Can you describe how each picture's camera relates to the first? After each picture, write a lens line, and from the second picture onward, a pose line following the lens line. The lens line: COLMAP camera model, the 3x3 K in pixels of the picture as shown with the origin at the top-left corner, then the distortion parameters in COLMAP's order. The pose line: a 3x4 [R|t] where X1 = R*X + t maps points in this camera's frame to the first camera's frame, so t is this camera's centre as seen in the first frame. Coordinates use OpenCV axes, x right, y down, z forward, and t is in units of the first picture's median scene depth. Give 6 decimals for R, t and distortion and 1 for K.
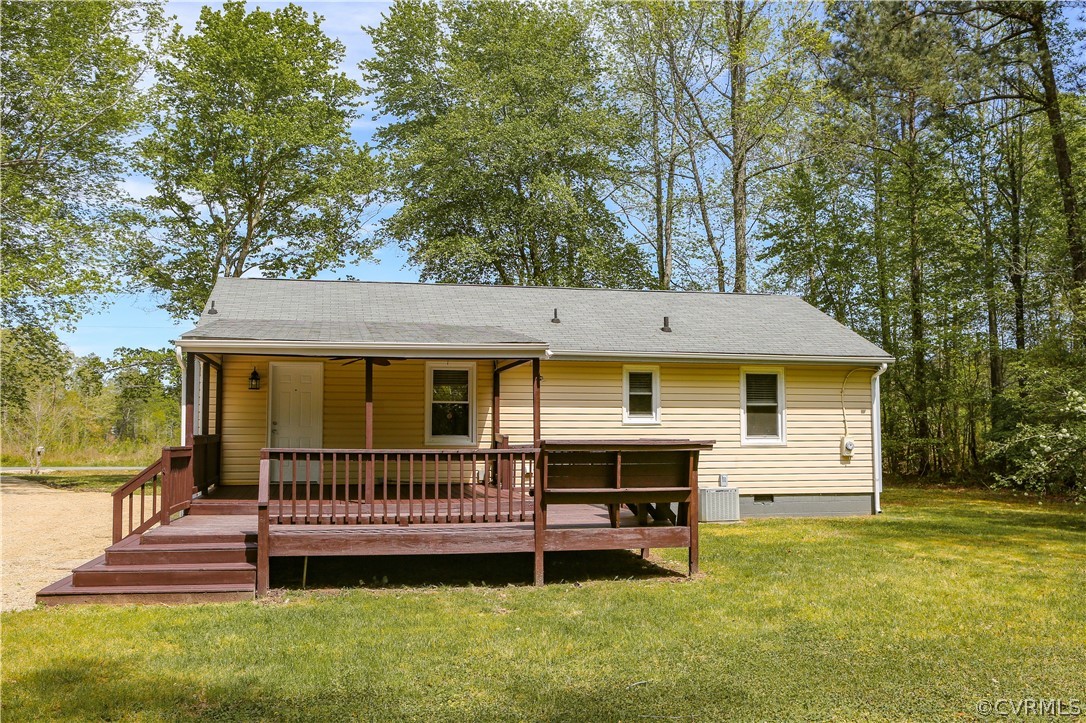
lens RADIAL K [[991.3, 0, 543.2], [0, 991.3, 360.0], [0, 0, 1]] dist [-0.034929, 0.000000]
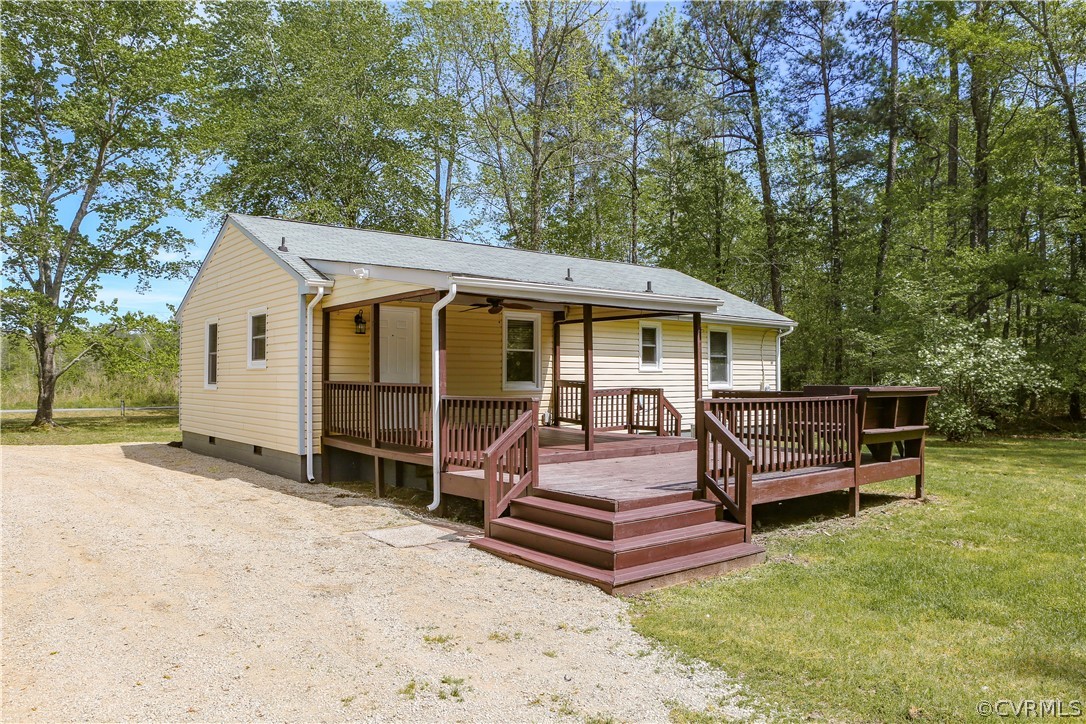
lens RADIAL K [[764.1, 0, 542.8], [0, 764.1, 367.2], [0, 0, 1]] dist [-0.051062, -0.000304]
pose [[0.910694, 0.007069, 0.413021, -0.409089], [-0.031504, 0.998130, 0.052380, 0.016753], [-0.411878, -0.060714, 0.909214, 0.238092]]
